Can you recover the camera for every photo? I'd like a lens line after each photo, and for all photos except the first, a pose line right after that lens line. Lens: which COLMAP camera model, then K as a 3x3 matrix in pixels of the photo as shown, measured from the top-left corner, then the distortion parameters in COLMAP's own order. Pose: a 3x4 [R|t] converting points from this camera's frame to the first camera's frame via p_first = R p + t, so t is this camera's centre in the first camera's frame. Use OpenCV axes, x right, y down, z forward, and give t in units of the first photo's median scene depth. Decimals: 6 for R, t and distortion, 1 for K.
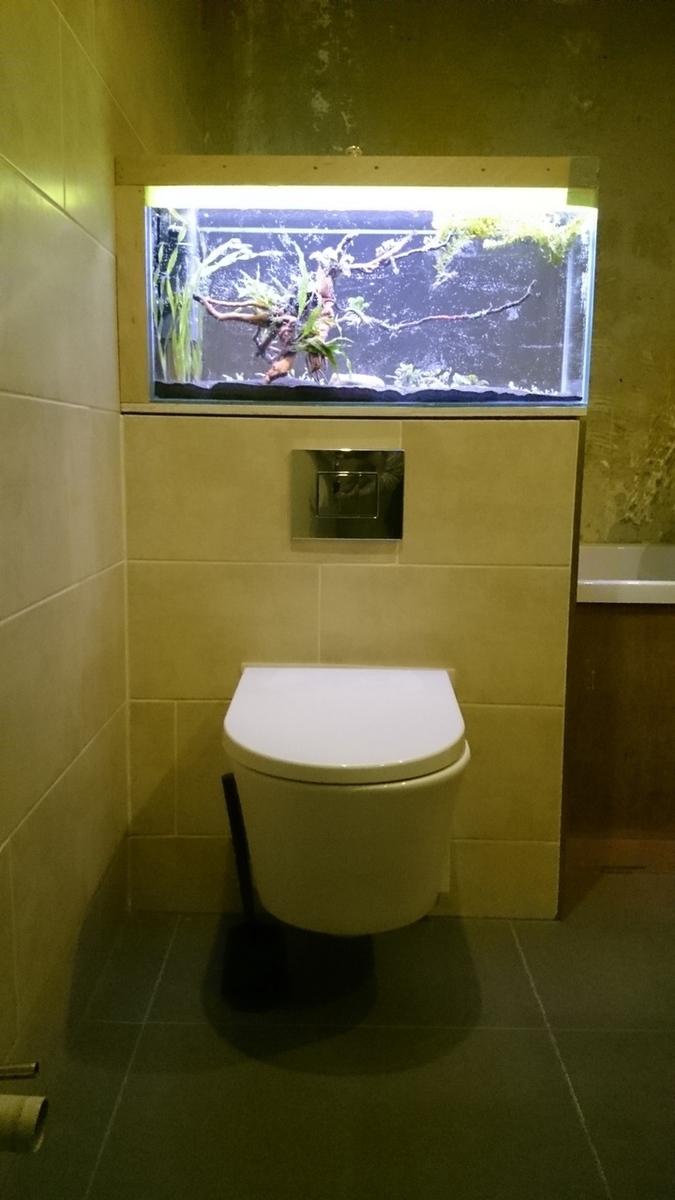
lens RADIAL K [[1011.4, 0, 337.5], [0, 1011.4, 600.0], [0, 0, 1]] dist [0.234299, -0.496622]
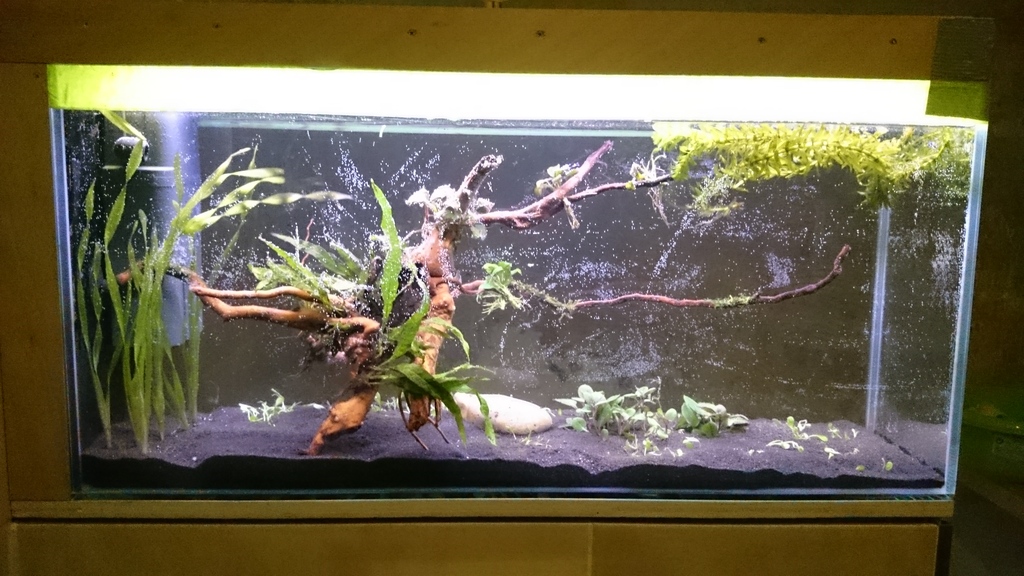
lens RADIAL K [[863.0, 0, 503.0], [0, 863.0, 288.5], [0, 0, 1]] dist [0.234299, -0.496622]
pose [[0.999505, -0.001919, 0.031412, 0.007117], [0.002454, 0.999852, -0.017010, -0.283026], [-0.031375, 0.017078, 0.999362, 0.575112]]
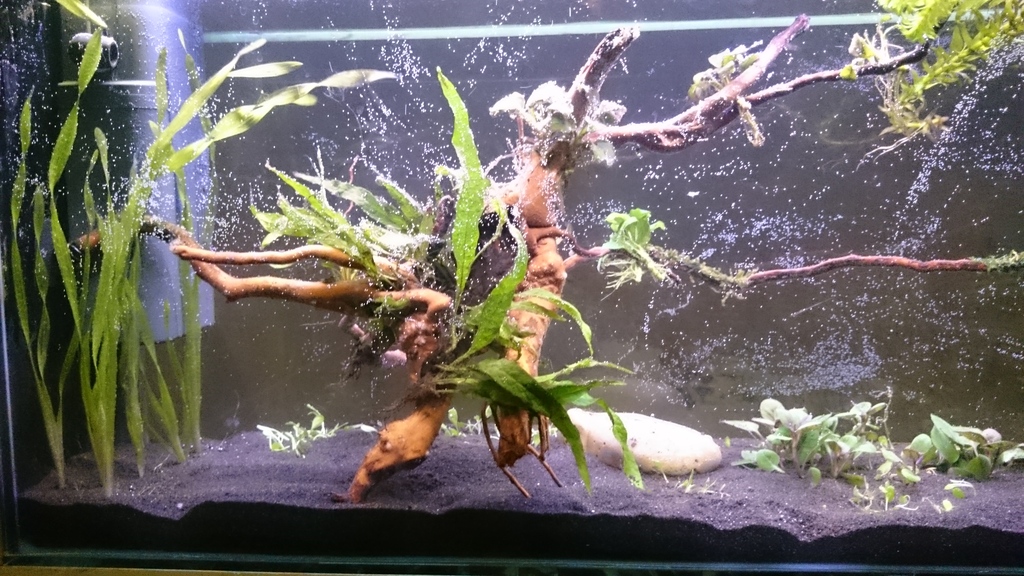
lens RADIAL K [[863.0, 0, 503.0], [0, 863.0, 288.5], [0, 0, 1]] dist [0.234299, -0.496622]
pose [[0.996514, -0.018792, -0.081287, -0.001249], [0.013972, 0.998133, -0.059462, -0.259934], [0.082253, 0.058119, 0.994915, 0.729507]]
